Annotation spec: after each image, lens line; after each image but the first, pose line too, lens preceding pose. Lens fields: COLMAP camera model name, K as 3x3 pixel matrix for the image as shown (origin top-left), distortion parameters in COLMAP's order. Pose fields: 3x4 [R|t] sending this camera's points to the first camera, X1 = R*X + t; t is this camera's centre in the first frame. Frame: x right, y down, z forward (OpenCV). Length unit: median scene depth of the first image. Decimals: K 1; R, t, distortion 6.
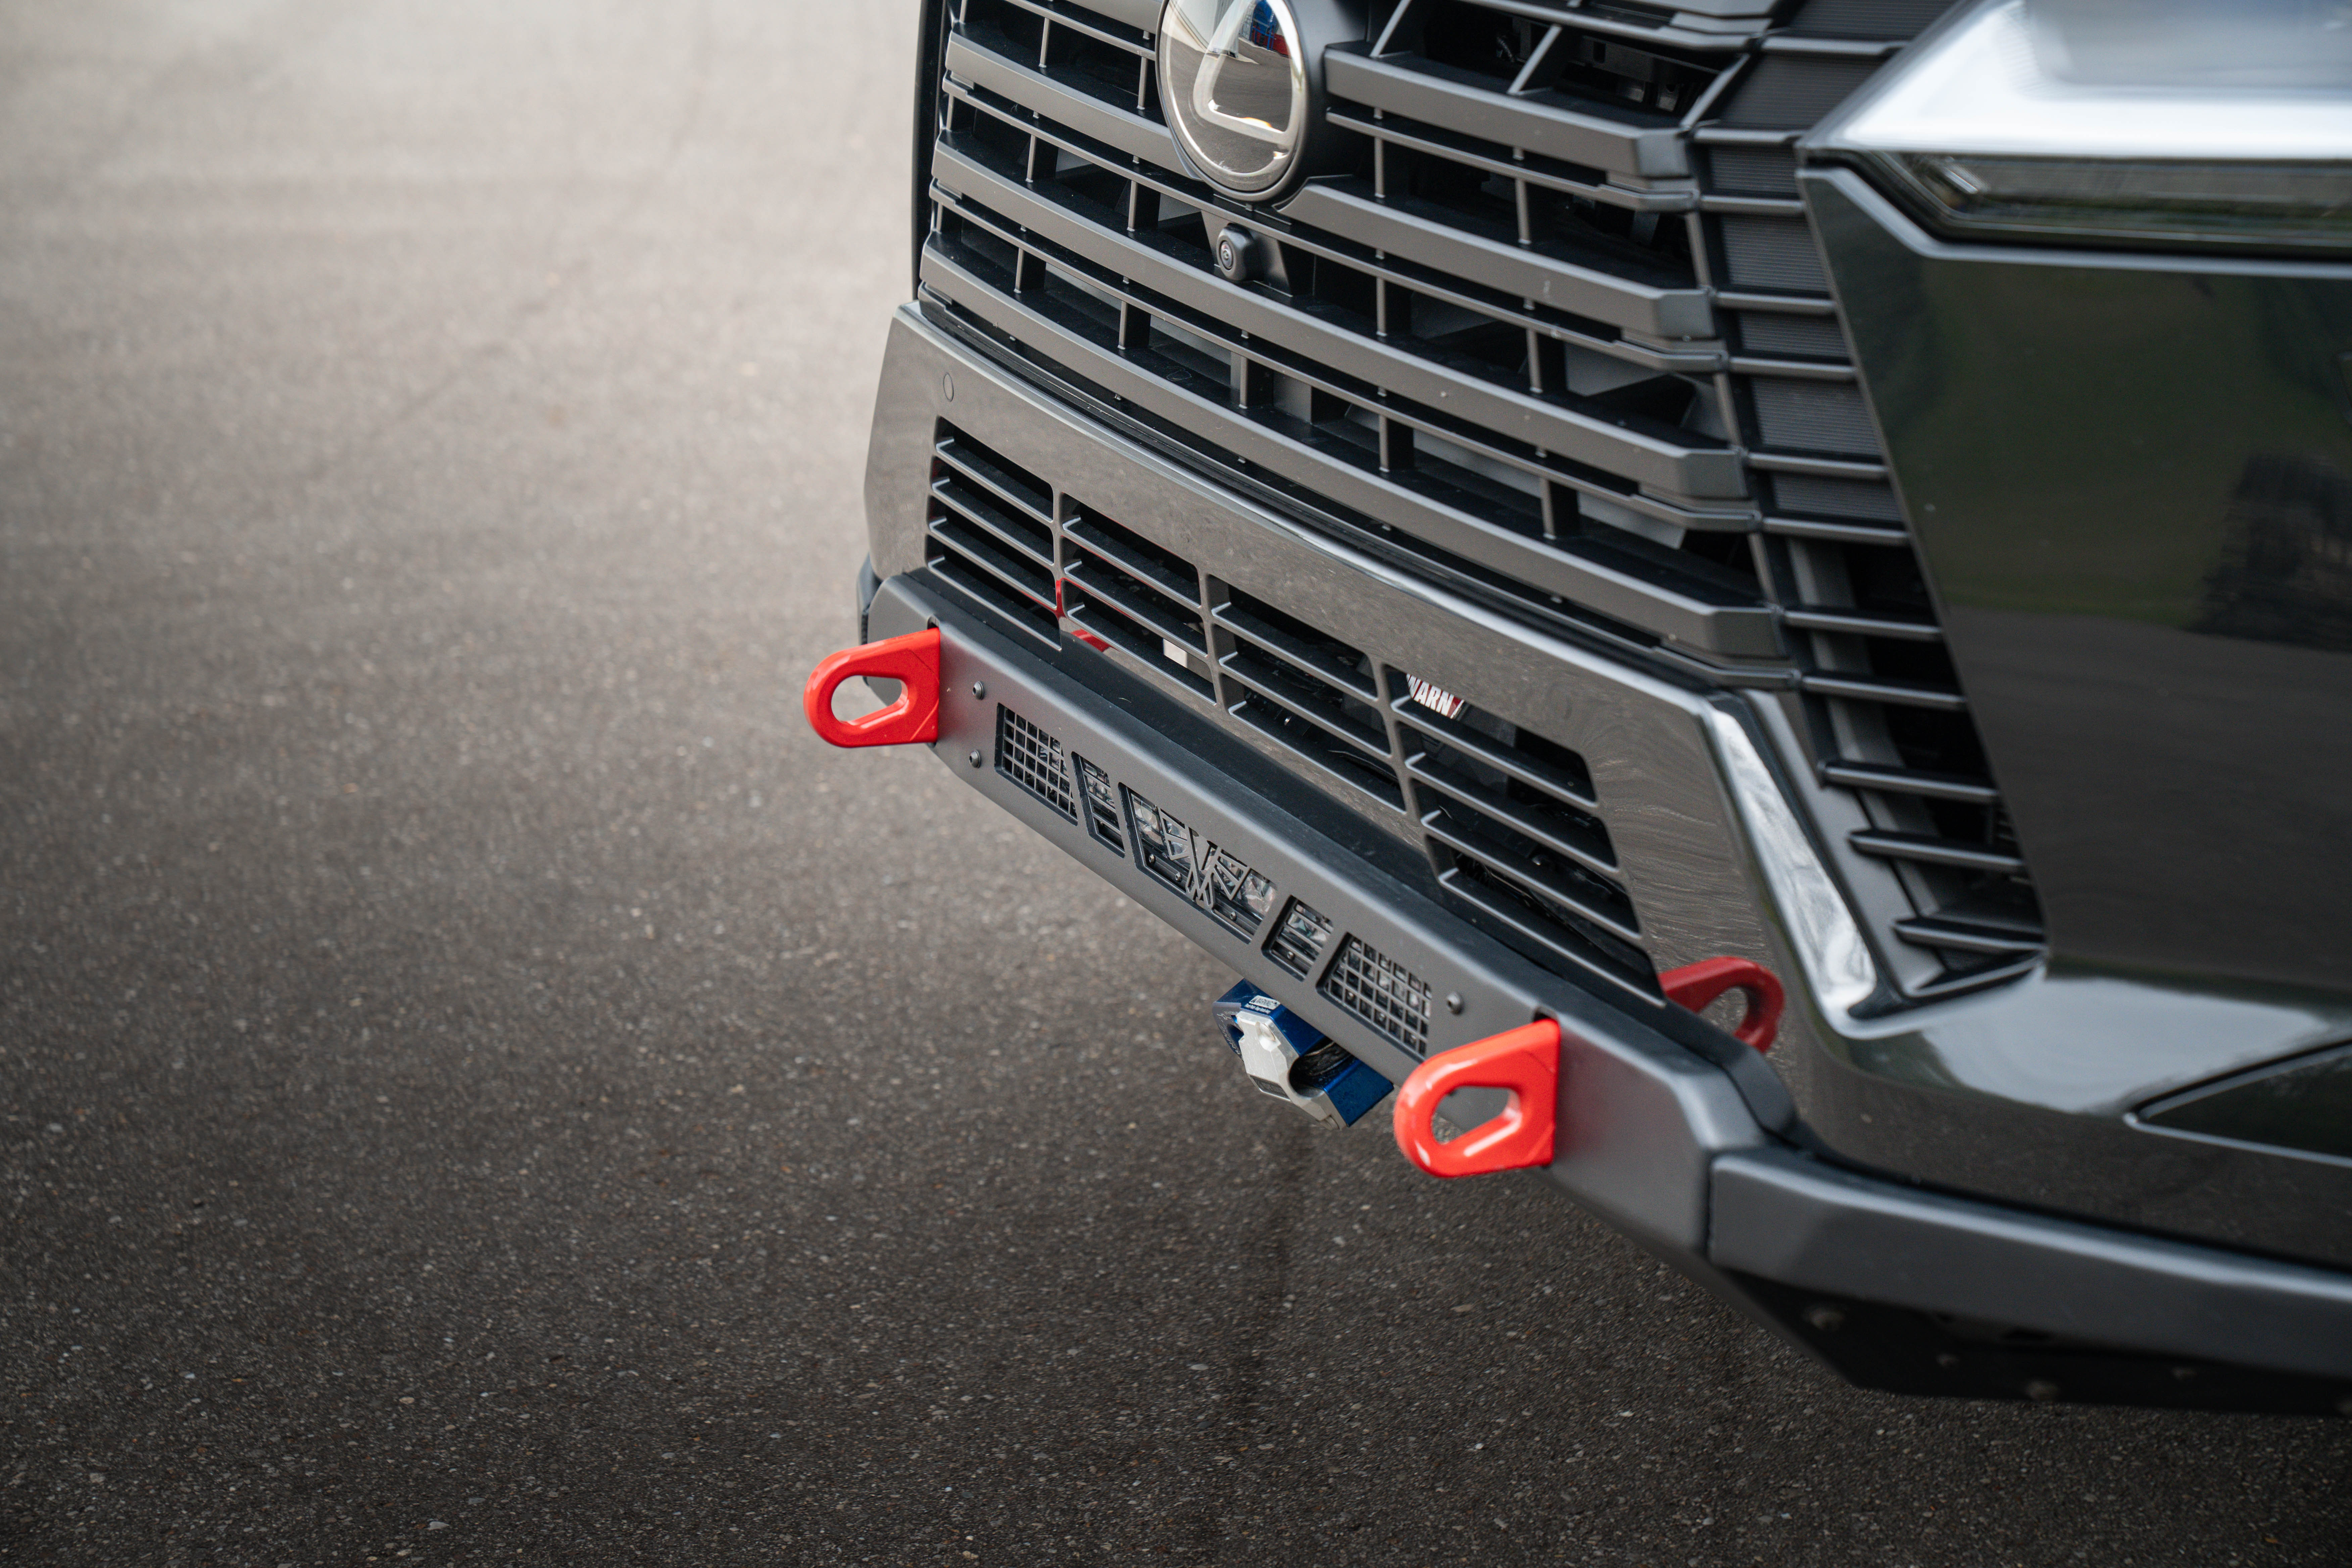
lens RADIAL K [[4694.4, 0, 1176.0], [0, 4694.4, 784.0], [0, 0, 1]] dist [0.182595, 0.149119]
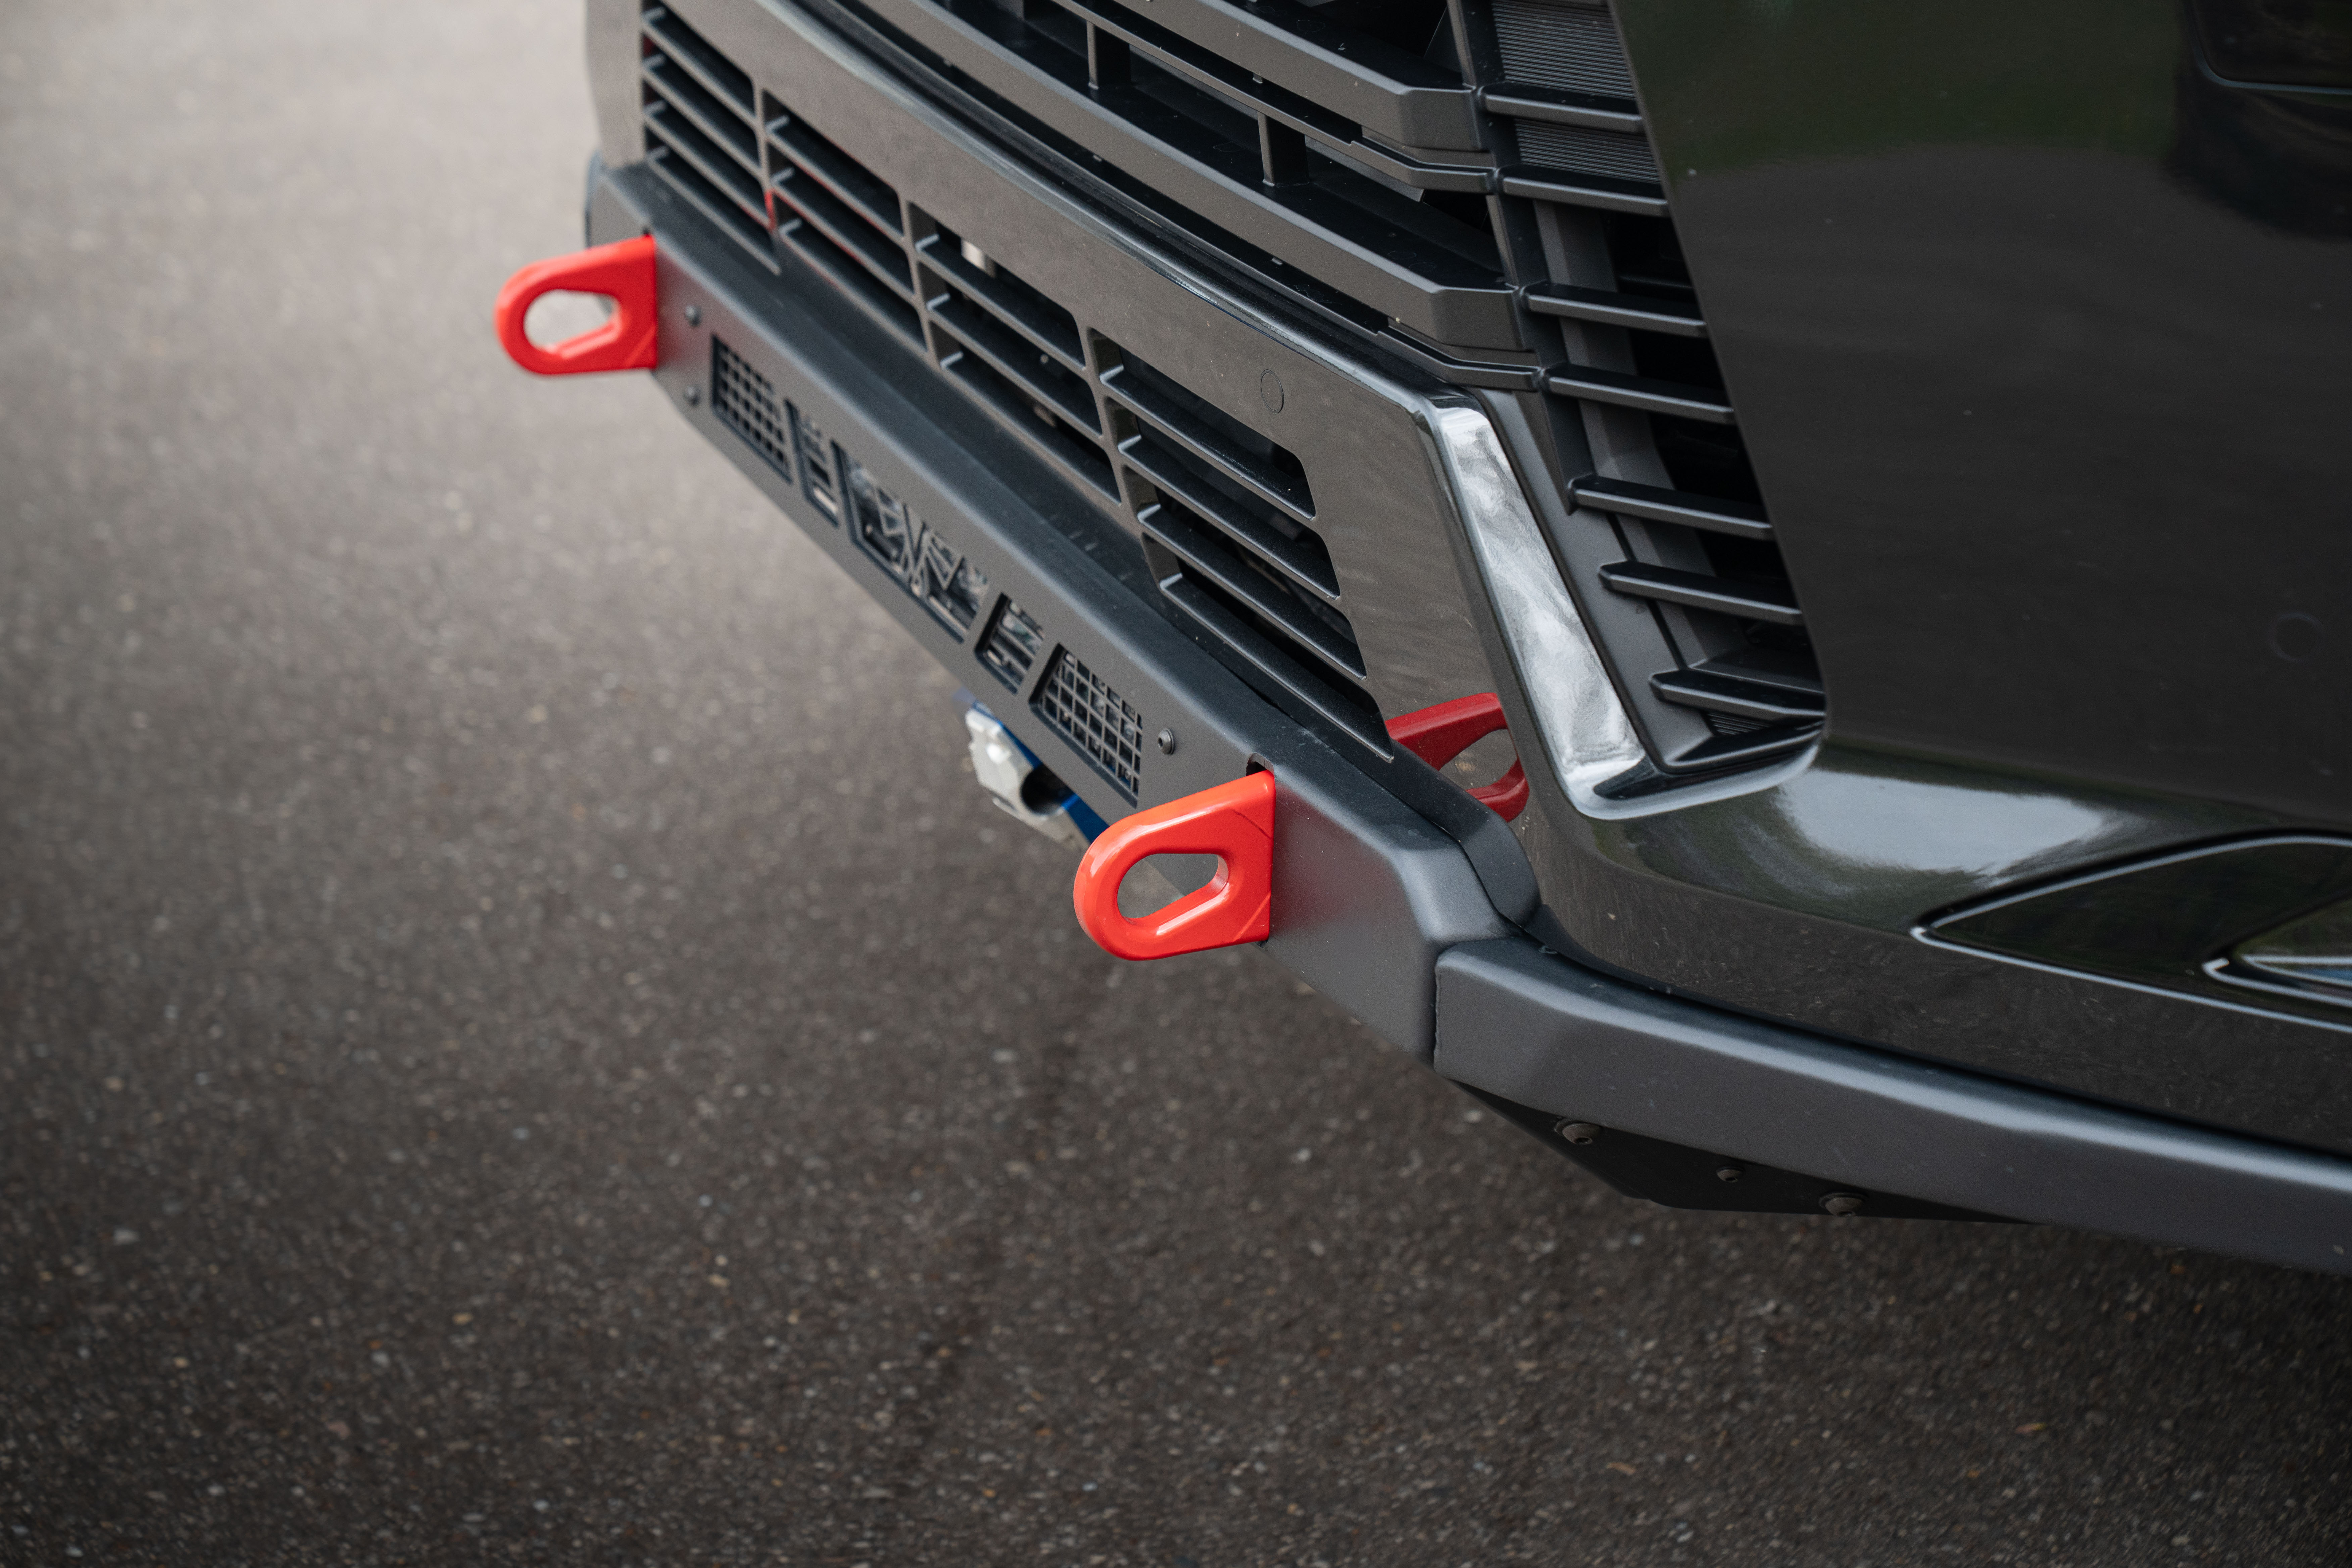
lens RADIAL K [[4813.6, 0, 1177.6], [0, 4813.6, 940.7], [0, 0, 1]] dist [0.207624, 0.249591]
pose [[0.999928, 0.009799, -0.006907, 0.047780], [-0.008778, 0.990820, 0.134900, -0.023980], [0.008166, -0.134830, 0.990835, 0.101793]]
